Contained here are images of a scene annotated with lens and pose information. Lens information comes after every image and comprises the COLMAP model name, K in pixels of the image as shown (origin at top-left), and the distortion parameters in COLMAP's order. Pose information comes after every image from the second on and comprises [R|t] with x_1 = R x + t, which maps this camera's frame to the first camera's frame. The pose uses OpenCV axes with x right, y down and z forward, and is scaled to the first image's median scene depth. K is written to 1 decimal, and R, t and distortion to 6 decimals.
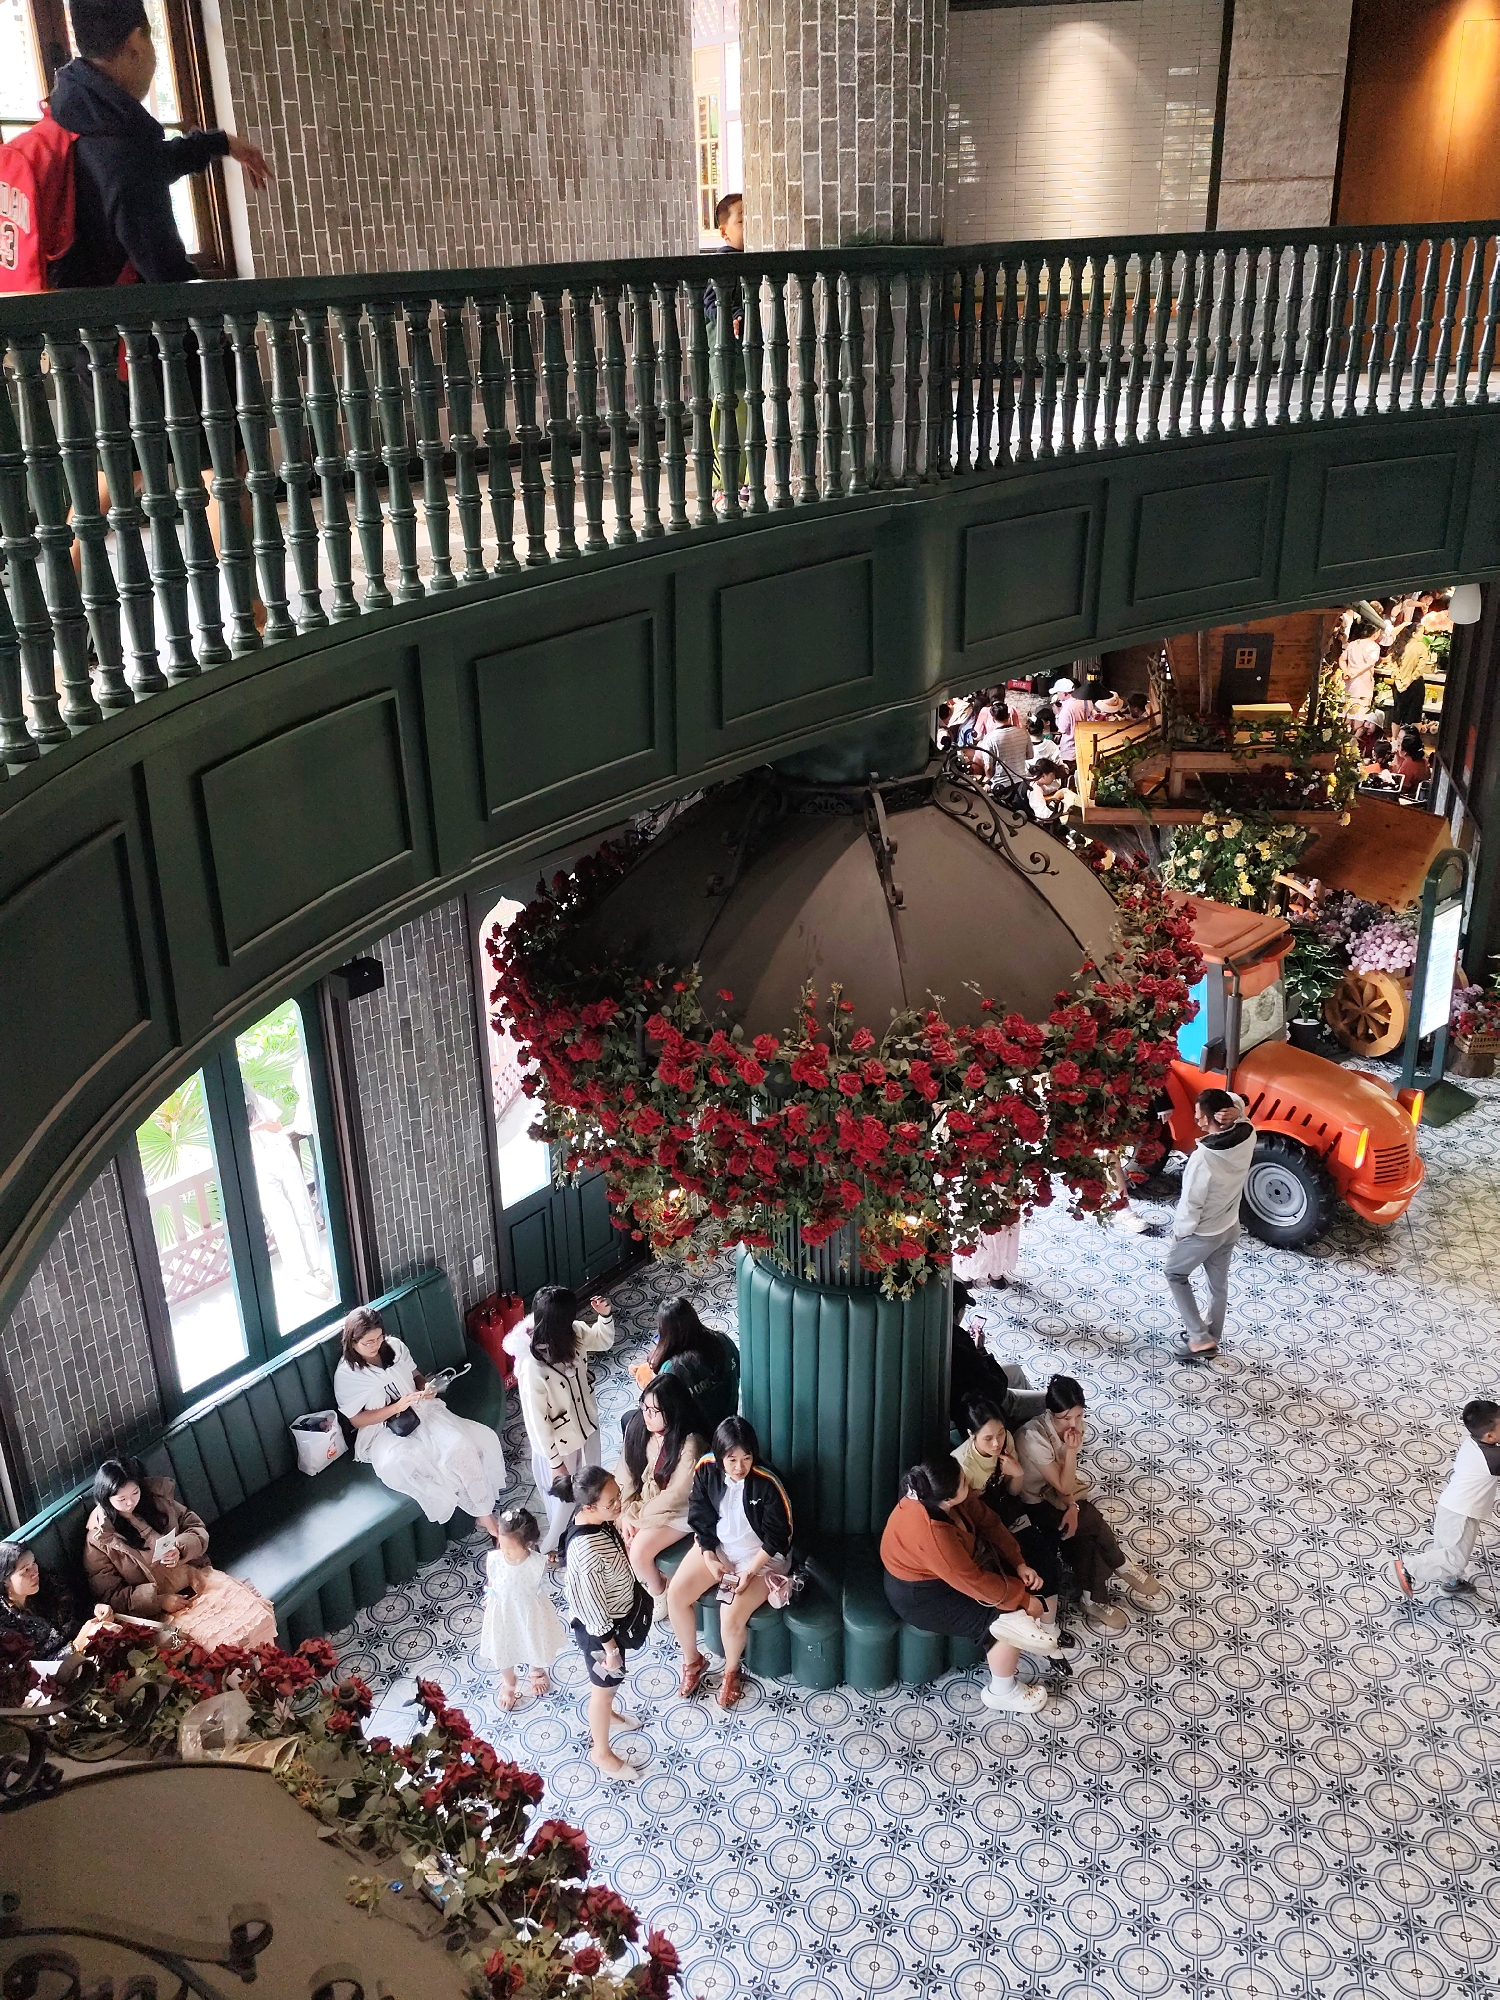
lens RADIAL K [[1710.5, 0, 748.8], [0, 1710.5, 999.2], [0, 0, 1]] dist [-0.001613, -0.007470]
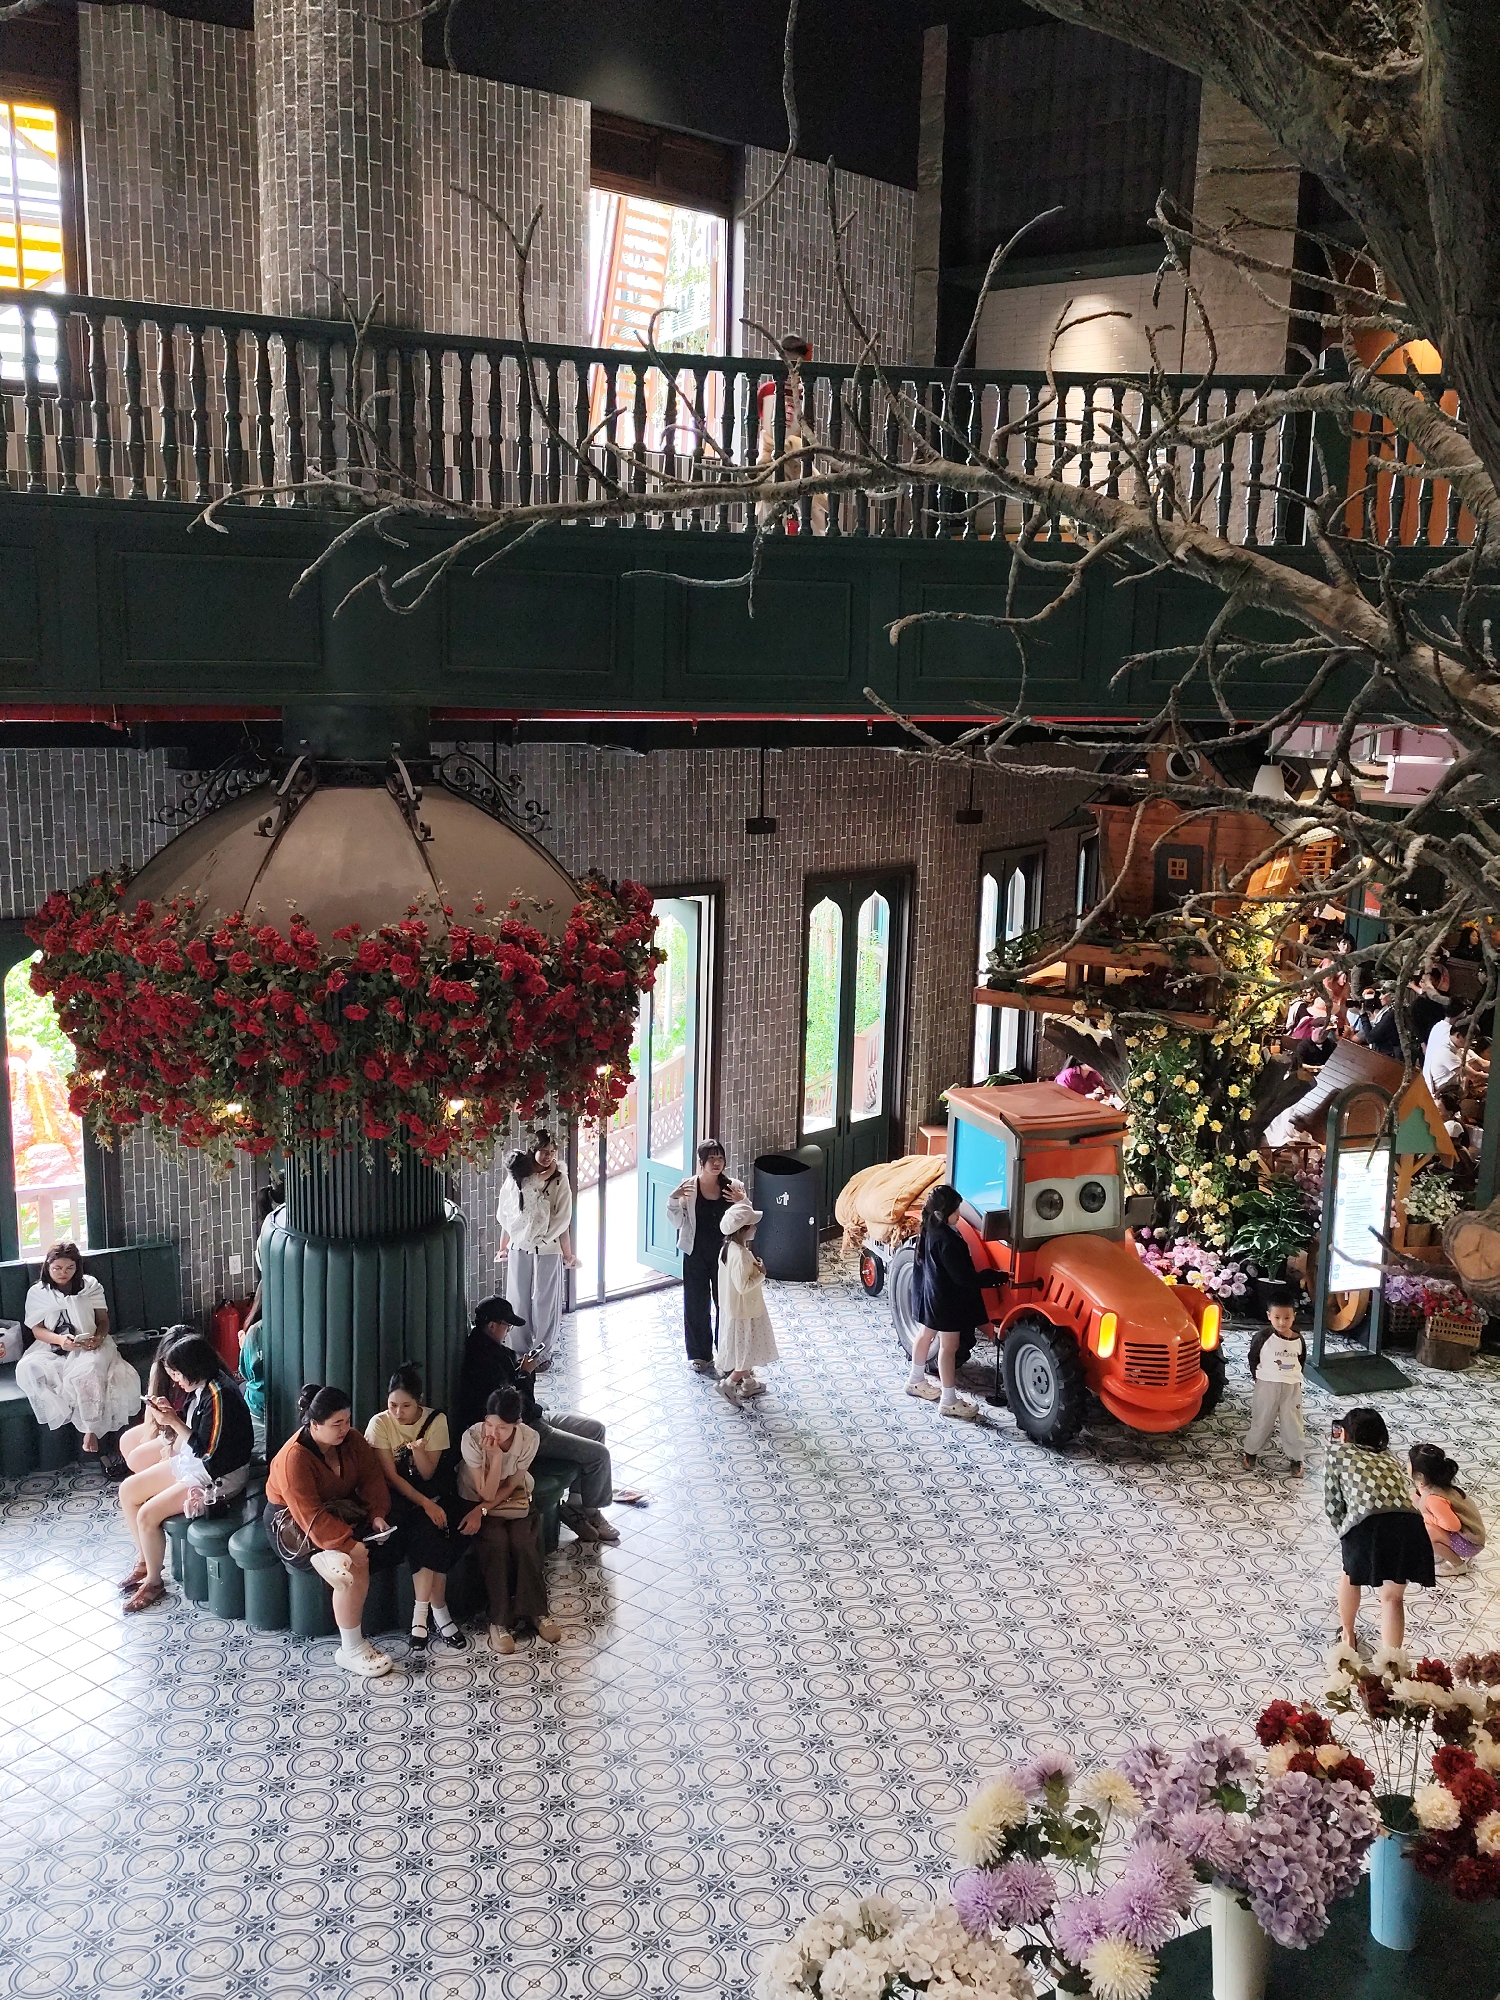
lens RADIAL K [[1760.2, 0, 750.7], [0, 1760.2, 998.2], [0, 0, 1]] dist [0.000384, 0.000334]
pose [[0.927710, 0.116635, -0.354614, 0.547118], [-0.193330, 0.962733, -0.189124, 0.142228], [0.319340, 0.244010, 0.915686, 0.011785]]
